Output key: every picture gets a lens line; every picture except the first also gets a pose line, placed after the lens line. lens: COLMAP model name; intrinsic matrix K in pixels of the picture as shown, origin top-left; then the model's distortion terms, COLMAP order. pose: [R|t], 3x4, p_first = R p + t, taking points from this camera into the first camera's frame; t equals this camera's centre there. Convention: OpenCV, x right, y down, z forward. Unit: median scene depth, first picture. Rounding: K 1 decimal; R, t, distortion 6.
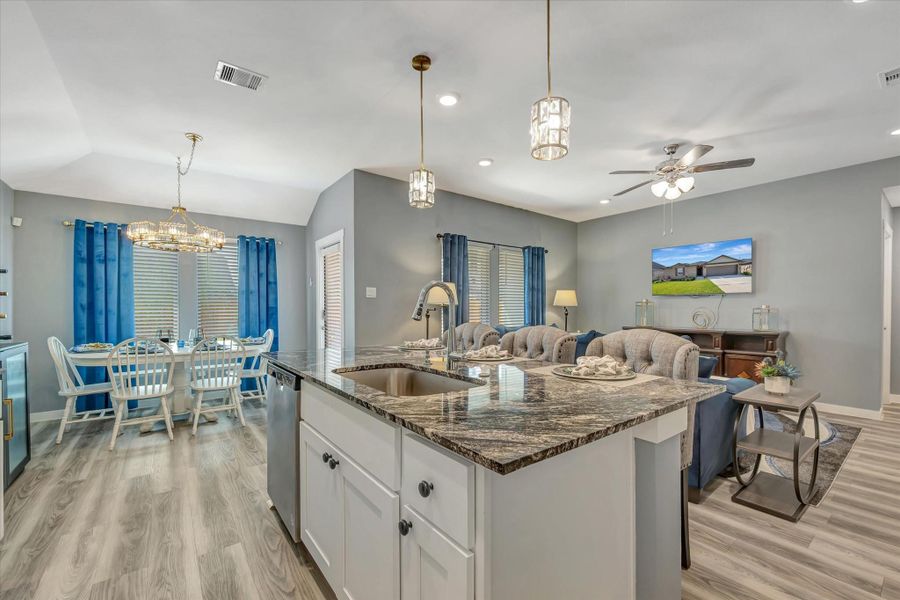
lens RADIAL K [[375.7, 0, 450.1], [0, 375.7, 313.9], [0, 0, 1]] dist [0.001915, -0.000571]
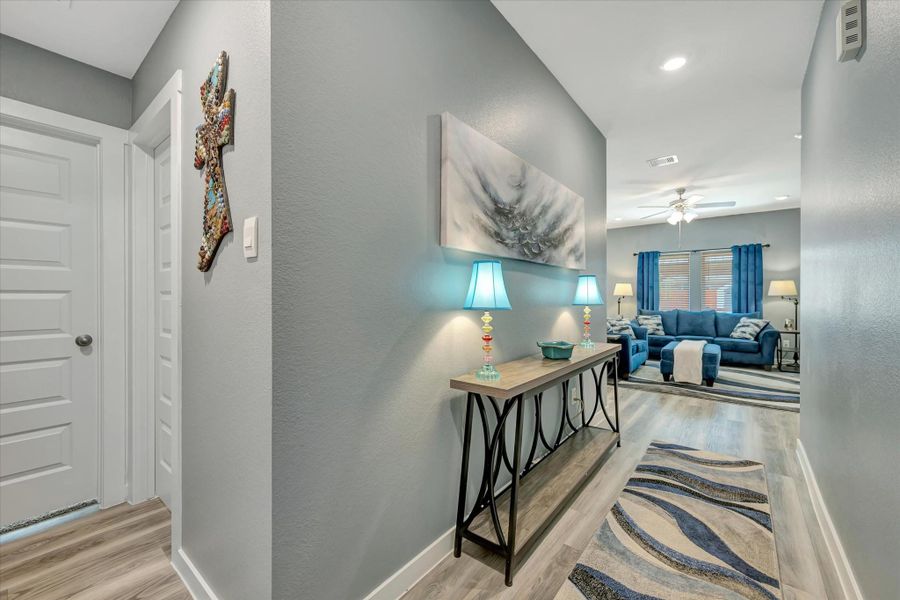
lens RADIAL K [[362.5, 0, 450.0], [0, 362.5, 300.0], [0, 0, 1]] dist [0.000959, -0.000085]
pose [[0.238033, 0.003763, -0.971250, 1.382392], [-0.018808, 0.999823, -0.000736, 0.011383], [0.971075, 0.018442, 0.238061, -0.184382]]
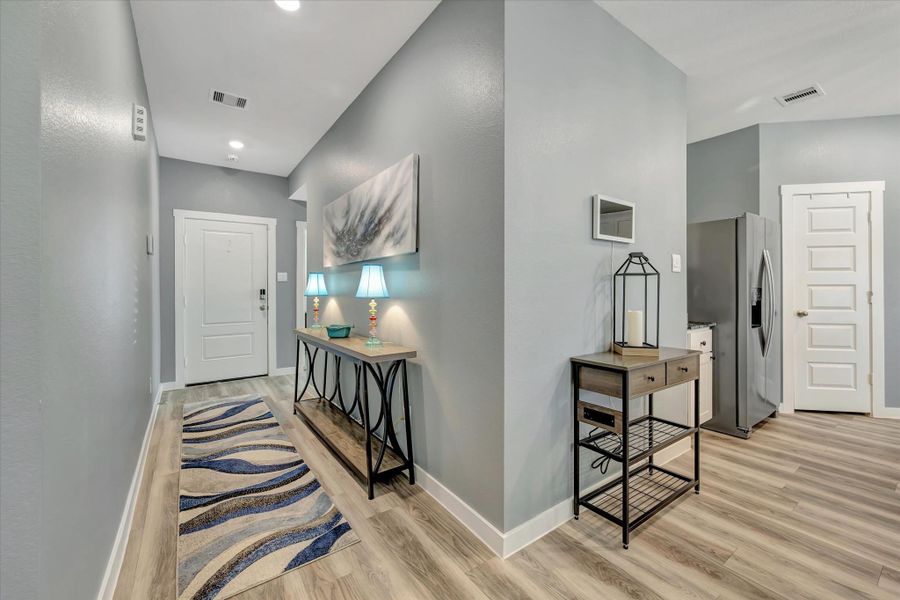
lens RADIAL K [[365.5, 0, 449.3], [0, 365.5, 290.4], [0, 0, 1]] dist [0.001055, 0.000164]
pose [[-0.999509, 0.002459, 0.031241, 0.754990], [0.003136, 0.999760, 0.021665, -0.006650], [-0.031181, 0.021752, -0.999277, 0.664964]]
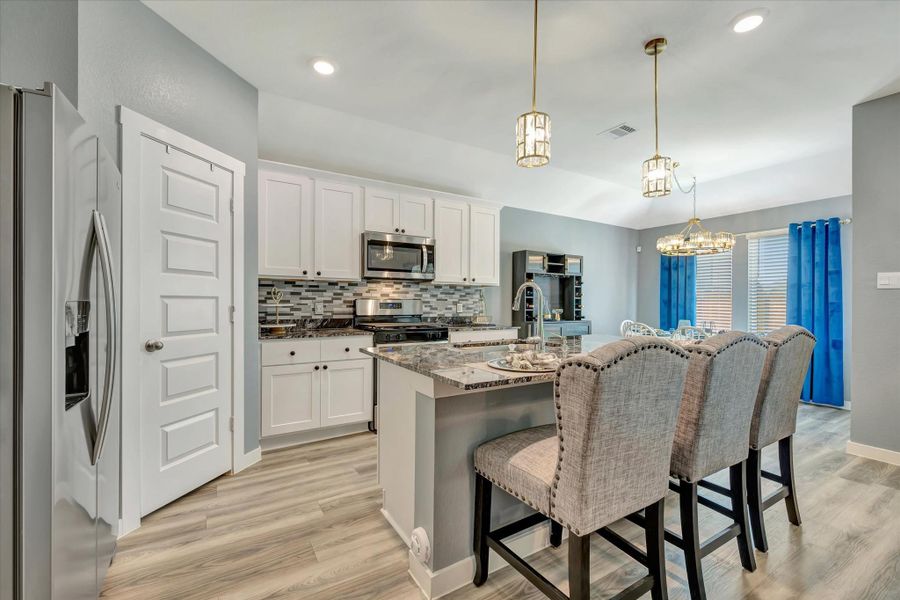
lens RADIAL K [[385.3, 0, 450.5], [0, 385.3, 301.3], [0, 0, 1]] dist [-0.001349, -0.000096]
pose [[-0.099901, -0.000697, -0.994997, 0.481062], [-0.025227, 0.999680, 0.001833, -0.002541], [0.994678, 0.025284, -0.099887, 0.297516]]
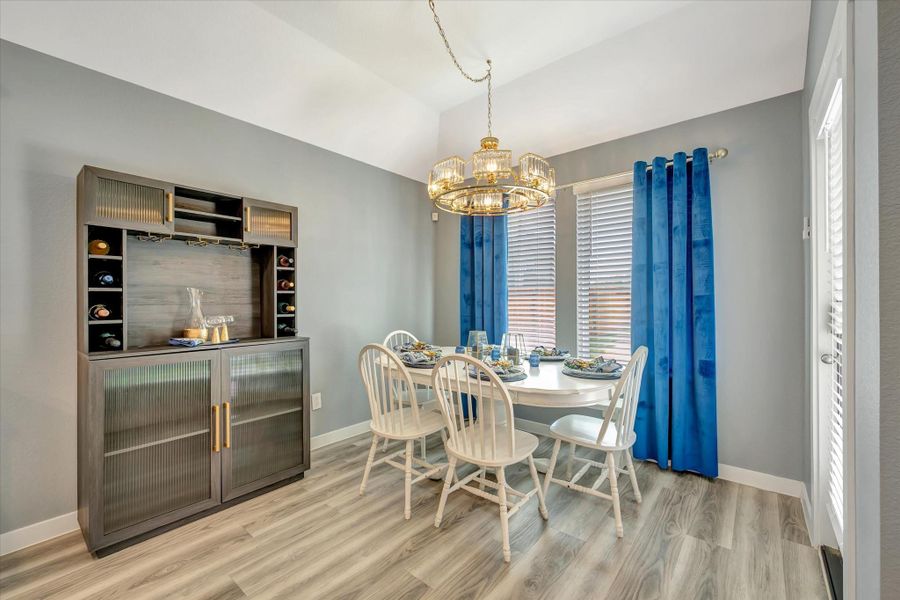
lens RADIAL K [[373.3, 0, 450.0], [0, 373.3, 300.0], [0, 0, 1]] dist [-0.000723, -0.000045]
pose [[0.225615, 0.001374, -0.974216, -0.105249], [-0.012517, 0.999921, -0.001488, -0.010078], [0.974136, 0.012530, 0.225614, 0.665077]]
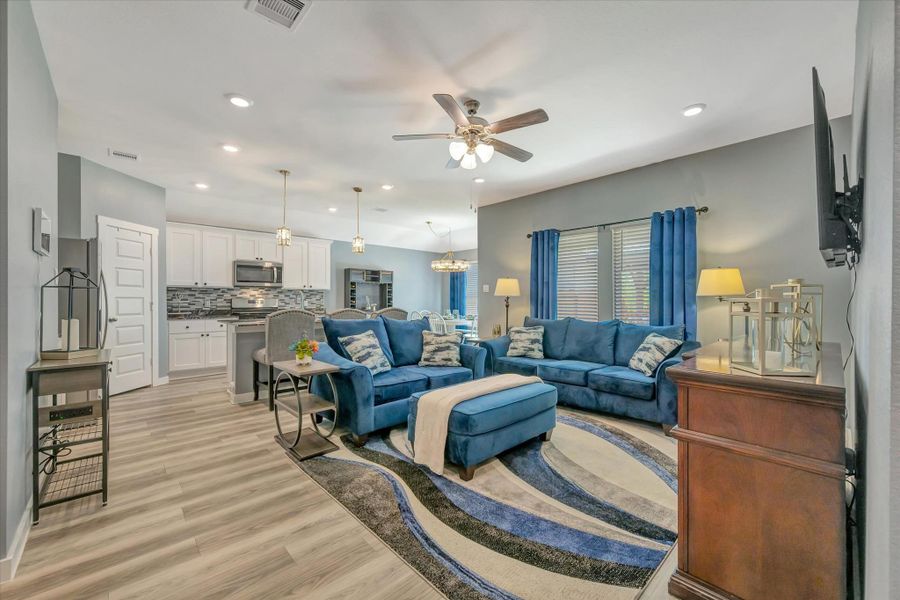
lens RADIAL K [[362.5, 0, 450.0], [0, 362.5, 300.0], [0, 0, 1]] dist [0.000959, -0.000085]
pose [[0.091162, 0.000186, -0.995836, 1.072939], [-0.019734, 0.999804, -0.001620, -0.007653], [0.995641, 0.019800, 0.091147, 0.685869]]
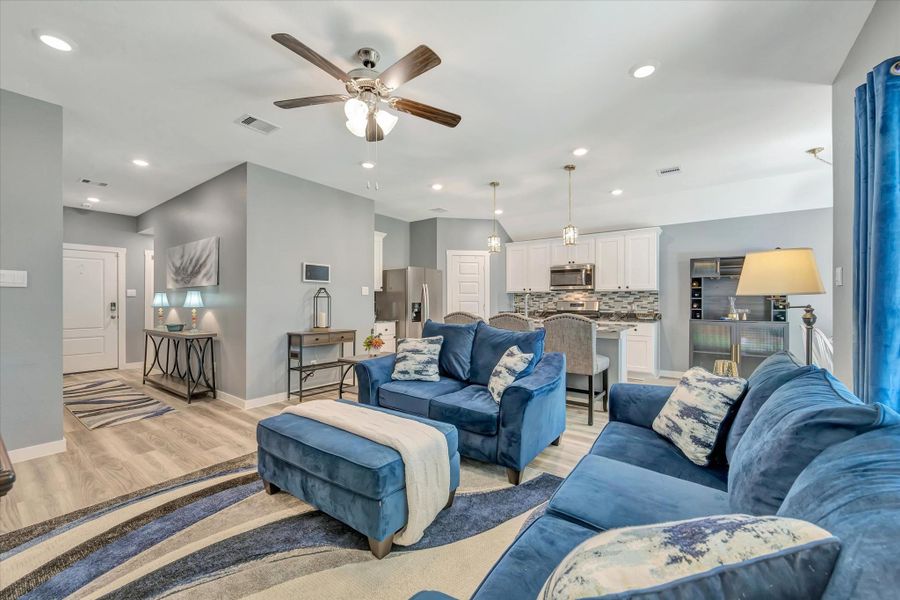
lens RADIAL K [[360.5, 0, 451.4], [0, 360.5, 302.5], [0, 0, 1]] dist [-0.000989, -0.000202]
pose [[-0.960631, 0.000052, -0.277827, 0.485303], [-0.005751, 0.999782, 0.020073, -0.022646], [0.277767, 0.020881, -0.960422, 1.272623]]
